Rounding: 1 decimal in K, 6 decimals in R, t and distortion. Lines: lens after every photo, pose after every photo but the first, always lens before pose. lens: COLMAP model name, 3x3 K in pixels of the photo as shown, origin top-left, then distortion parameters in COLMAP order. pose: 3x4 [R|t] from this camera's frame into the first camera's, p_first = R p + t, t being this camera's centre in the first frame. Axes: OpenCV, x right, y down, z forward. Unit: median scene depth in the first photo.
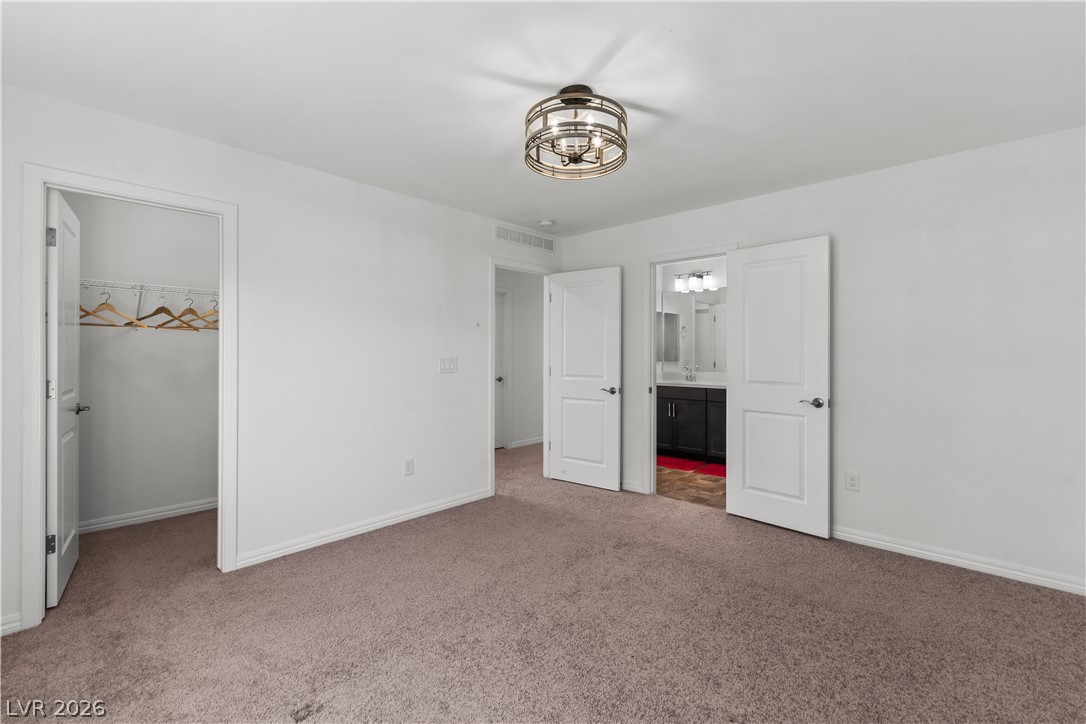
lens RADIAL K [[481.8, 0, 545.2], [0, 481.8, 352.3], [0, 0, 1]] dist [0.003006, 0.000270]
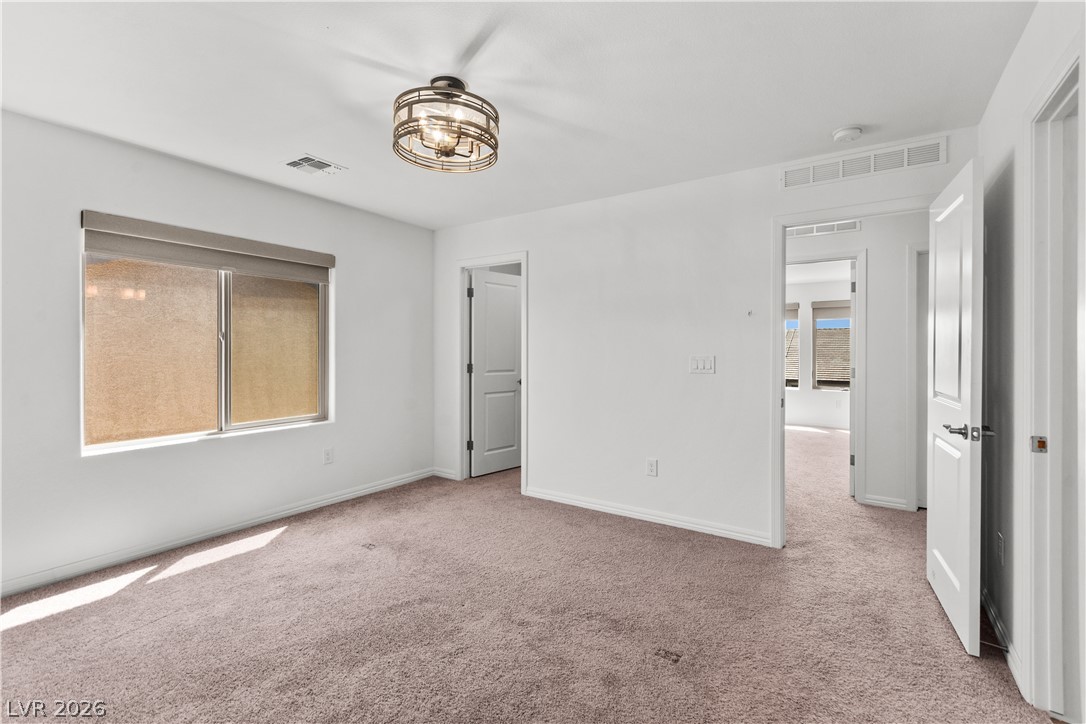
lens RADIAL K [[481.8, 0, 545.2], [0, 481.8, 352.3], [0, 0, 1]] dist [0.003006, 0.000270]
pose [[0.148222, -0.002390, -0.988951, 0.725386], [-0.004754, 0.999984, -0.003129, 0.011313], [0.988943, 0.005165, 0.148209, 0.719863]]
